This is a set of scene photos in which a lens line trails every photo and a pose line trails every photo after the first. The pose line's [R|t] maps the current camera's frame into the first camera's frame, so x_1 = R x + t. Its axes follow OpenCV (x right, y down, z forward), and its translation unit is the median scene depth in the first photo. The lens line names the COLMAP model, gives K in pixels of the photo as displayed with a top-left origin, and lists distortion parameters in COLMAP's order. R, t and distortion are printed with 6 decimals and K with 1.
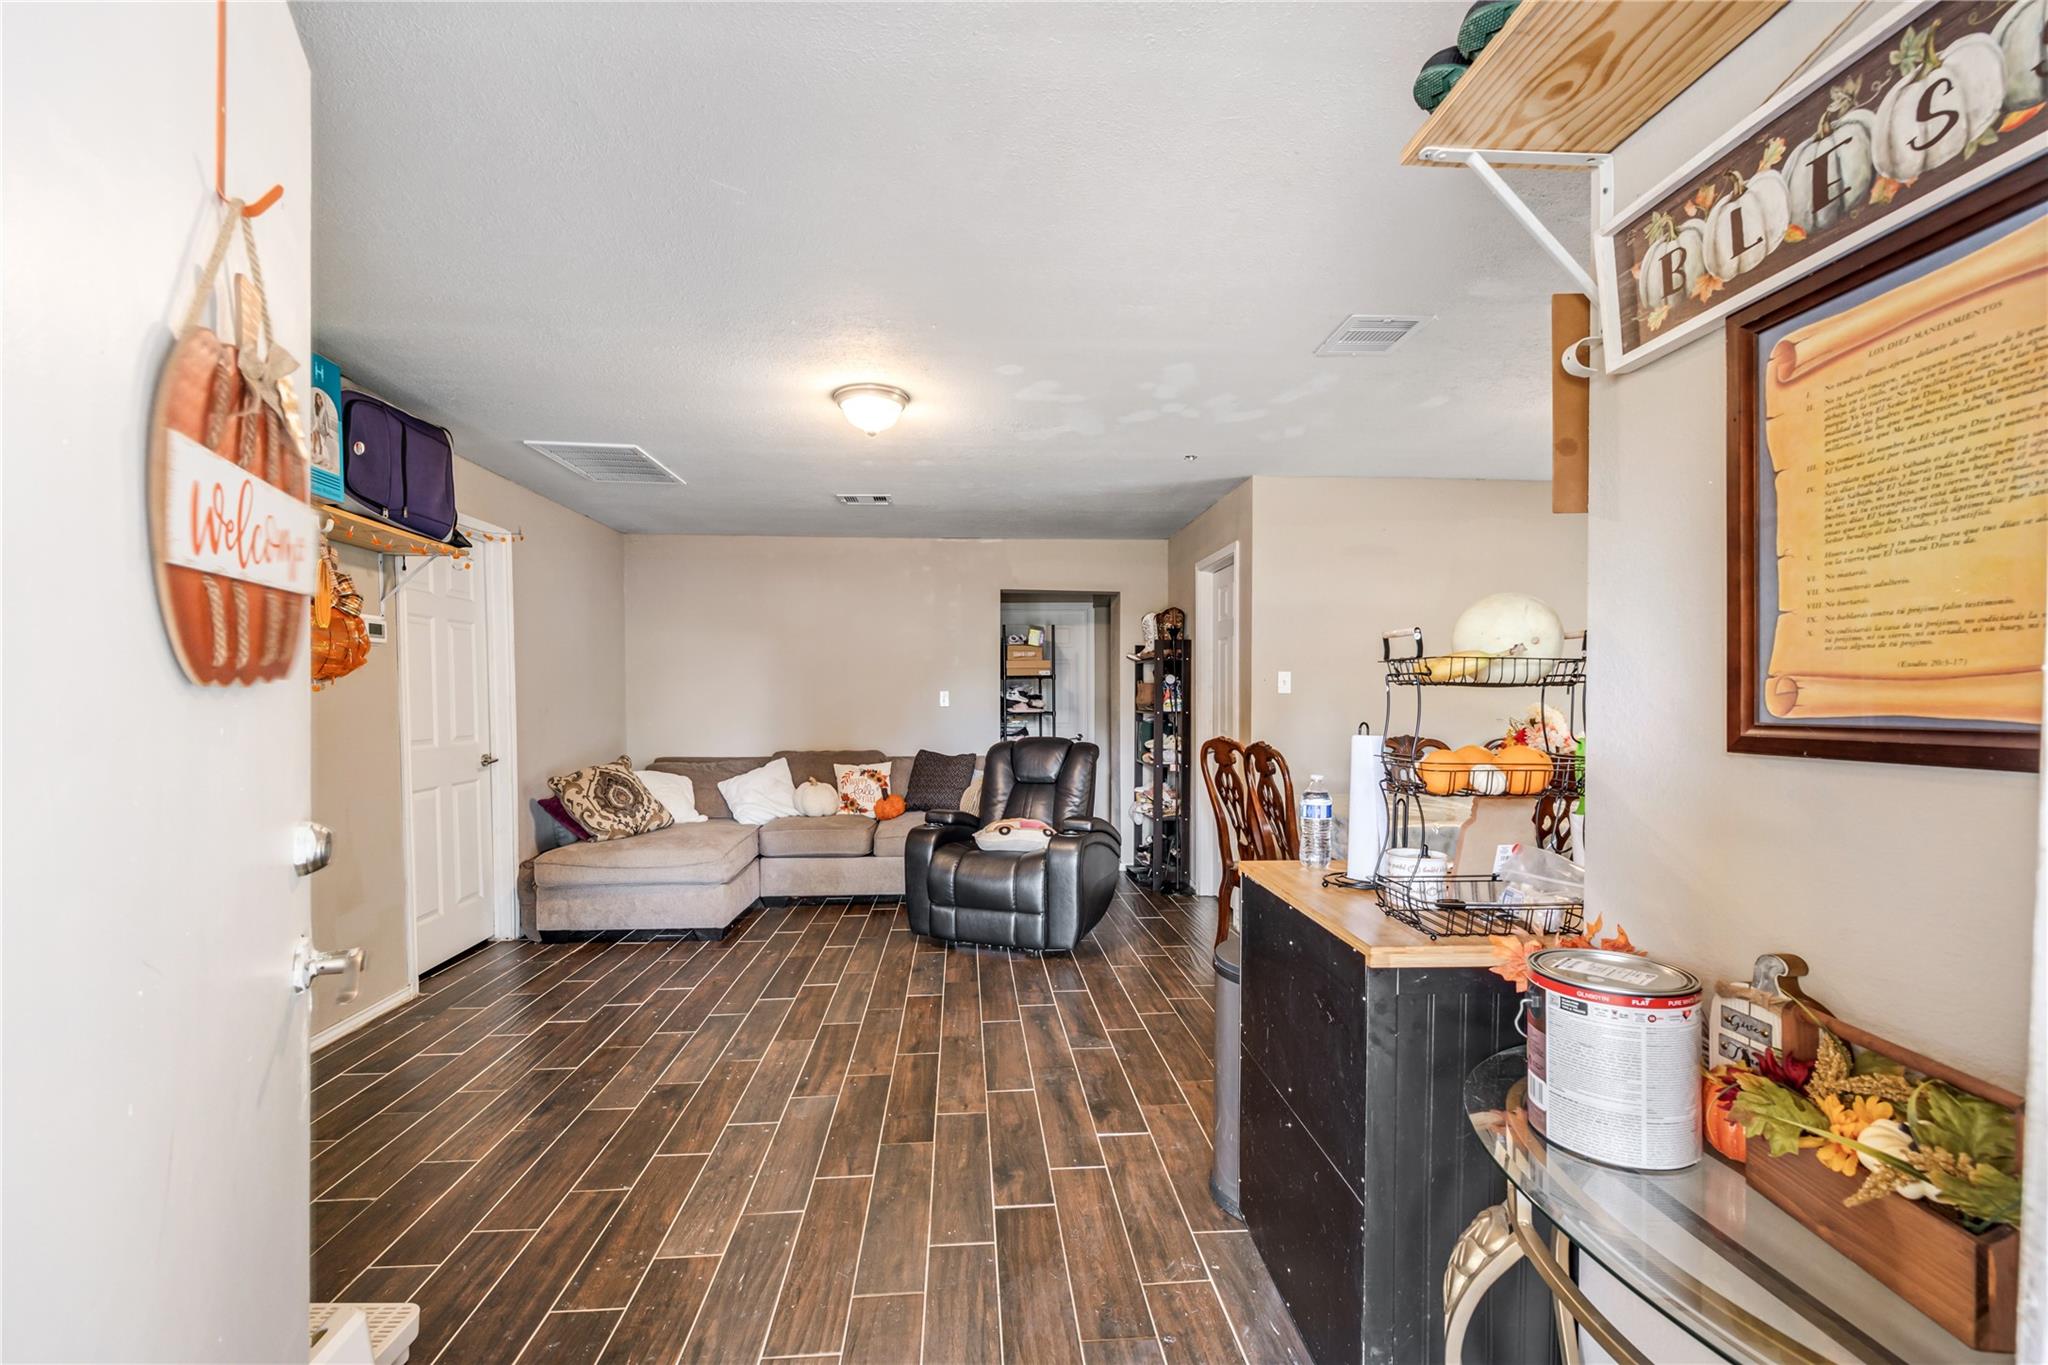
lens RADIAL K [[849.4, 0, 1020.6], [0, 849.4, 724.0], [0, 0, 1]] dist [0.000225, -0.000040]
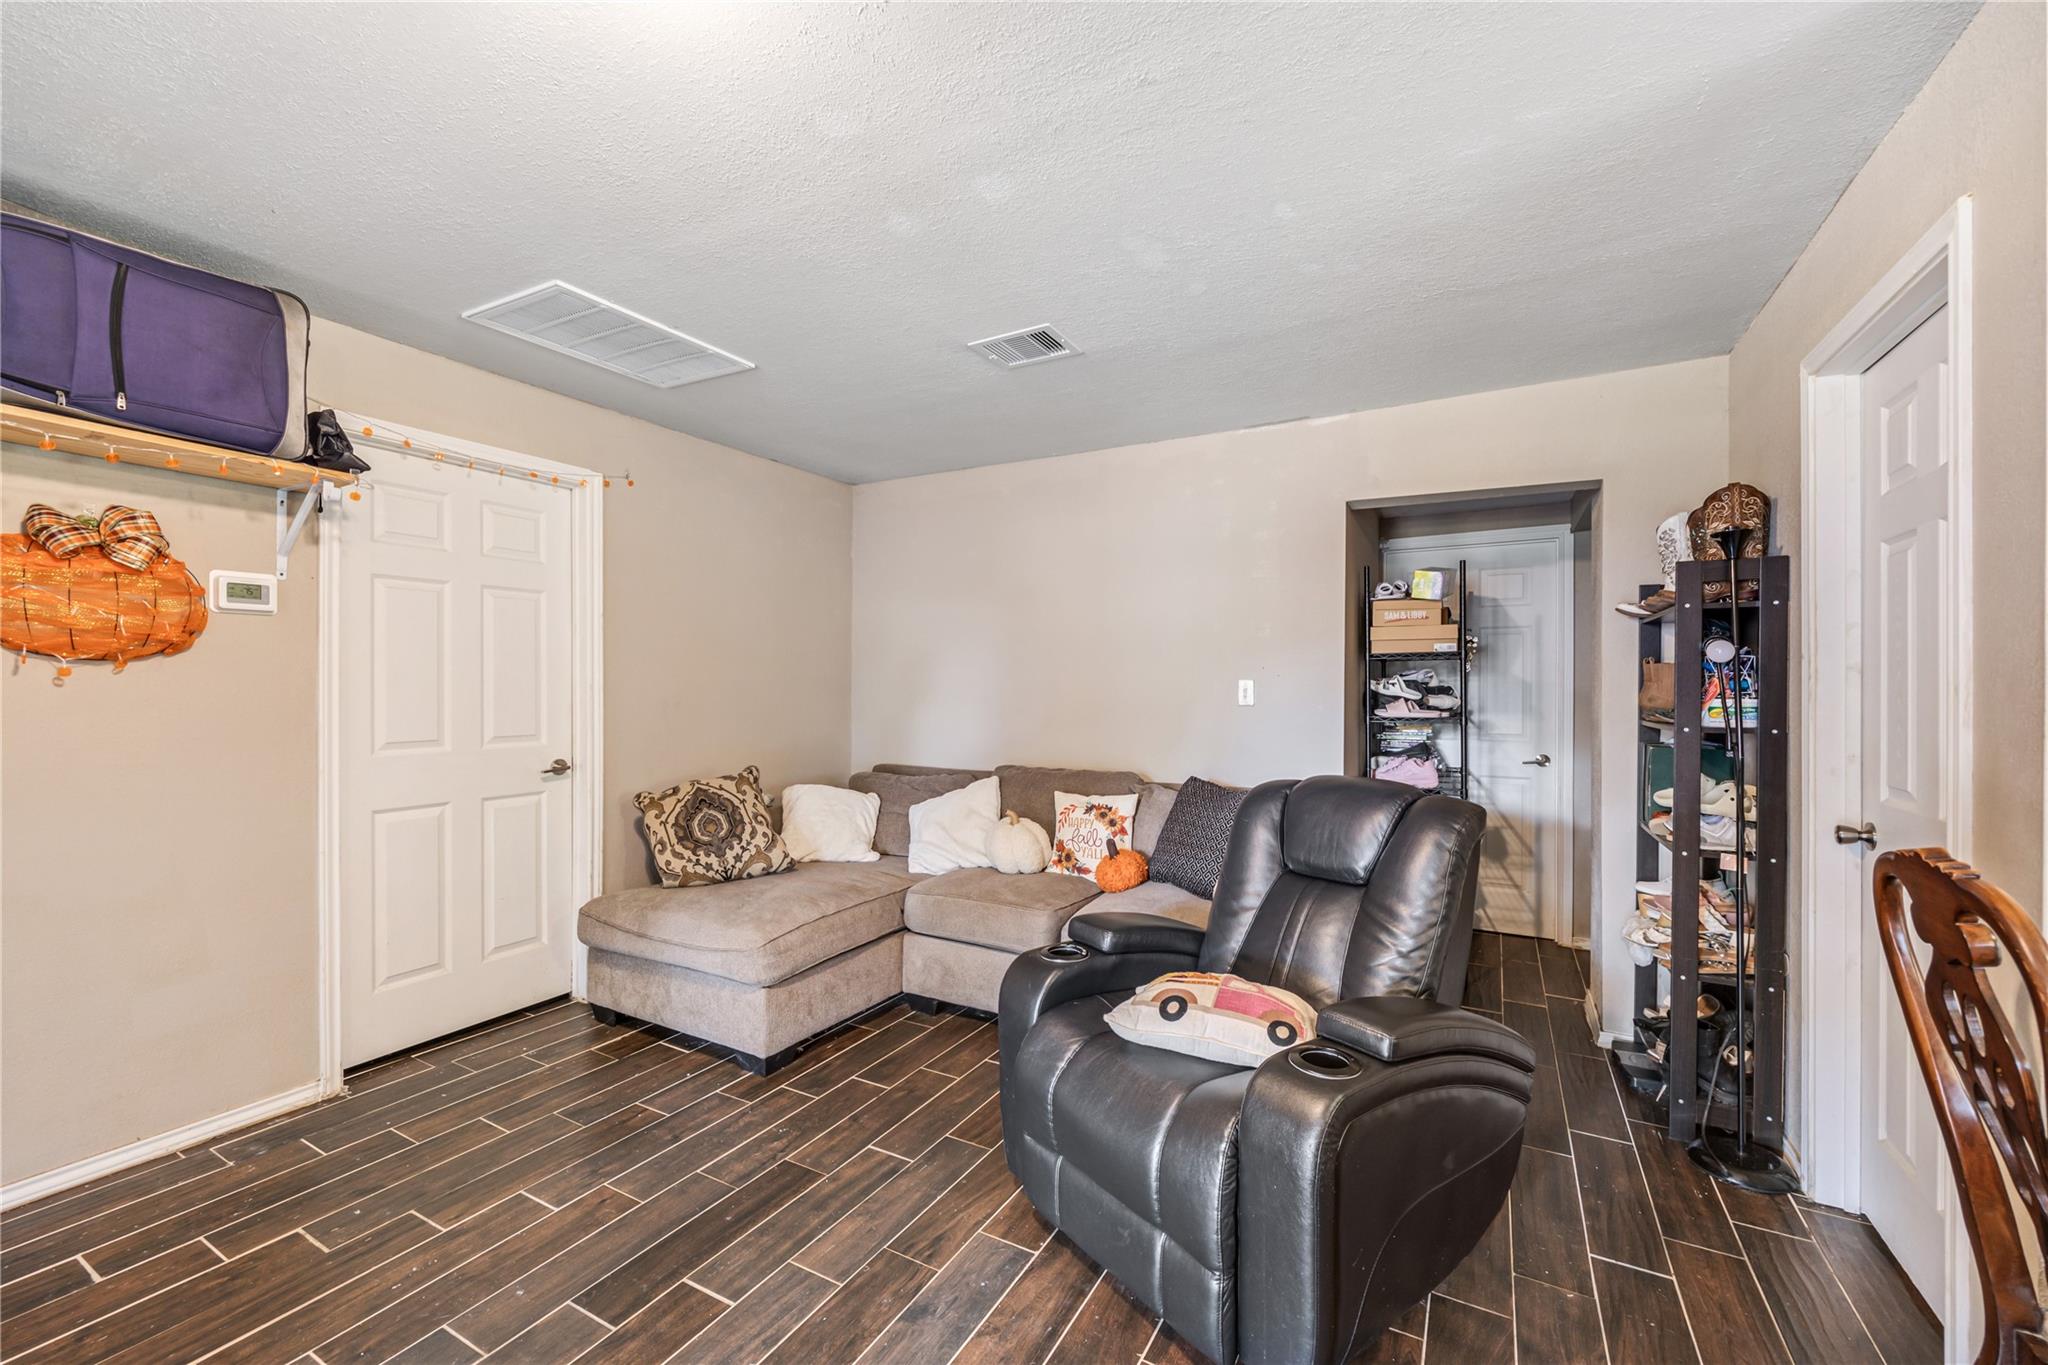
lens RADIAL K [[822.3, 0, 1032.2], [0, 822.3, 689.2], [0, 0, 1]] dist [-0.001688, 0.000149]
pose [[0.838573, 0.007506, -0.544738, 0.126992], [-0.023019, 0.999500, -0.021663, -0.019584], [0.544303, 0.030705, 0.838327, 0.537011]]
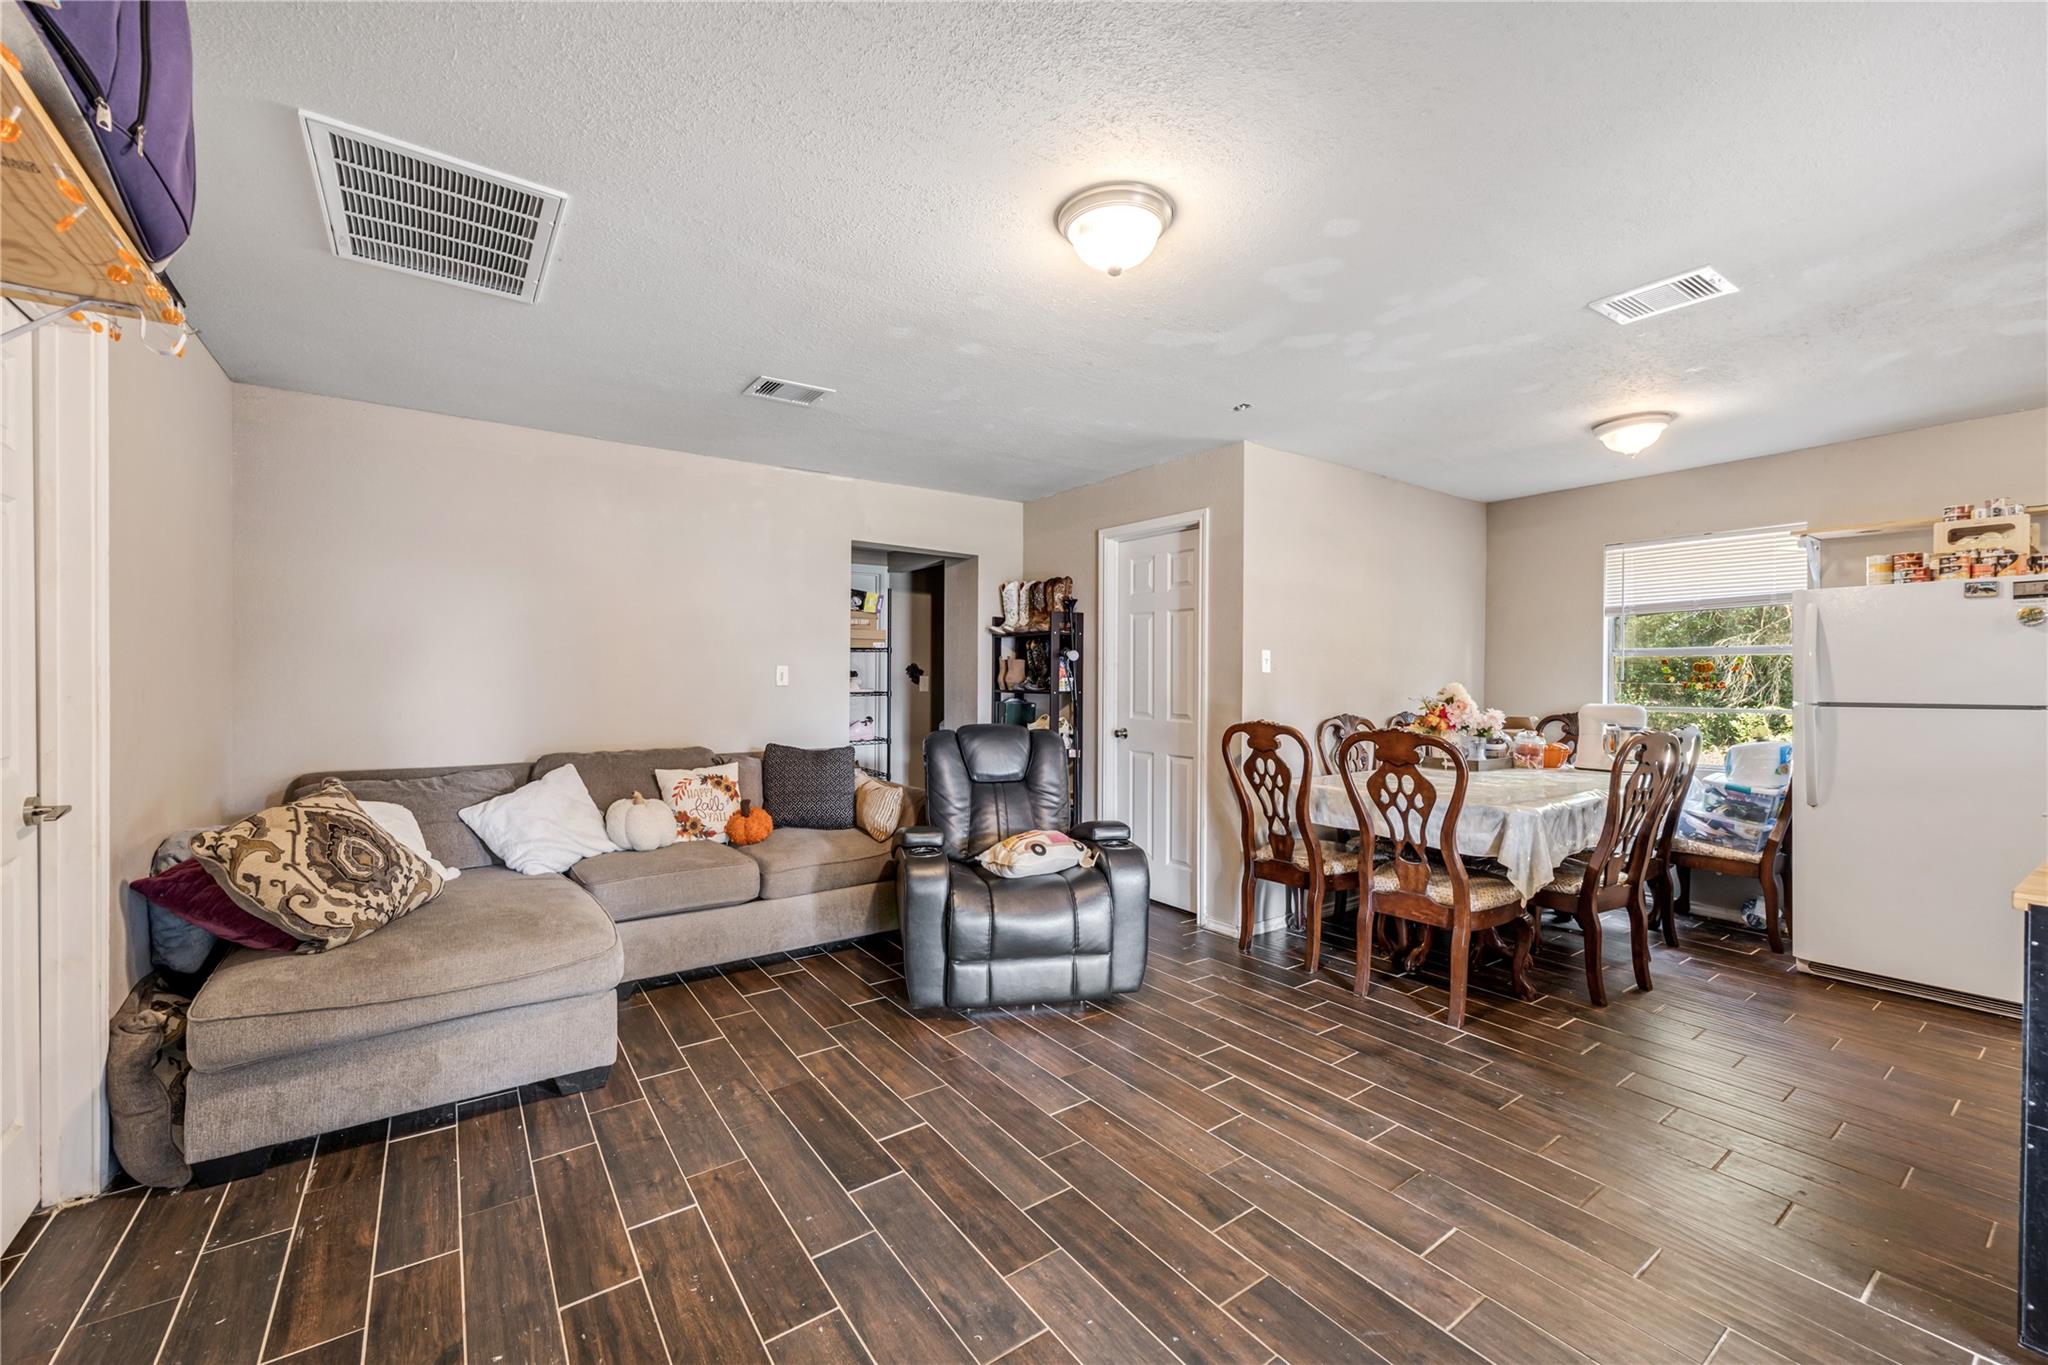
lens RADIAL K [[810.7, 0, 1012.0], [0, 810.7, 682.5], [0, 0, 1]] dist [-0.006913, 0.000188]
pose [[0.856150, 0.001178, 0.516726, -0.364023], [0.008835, 0.999818, -0.016917, -0.011199], [-0.516652, 0.019049, 0.855984, 0.336173]]
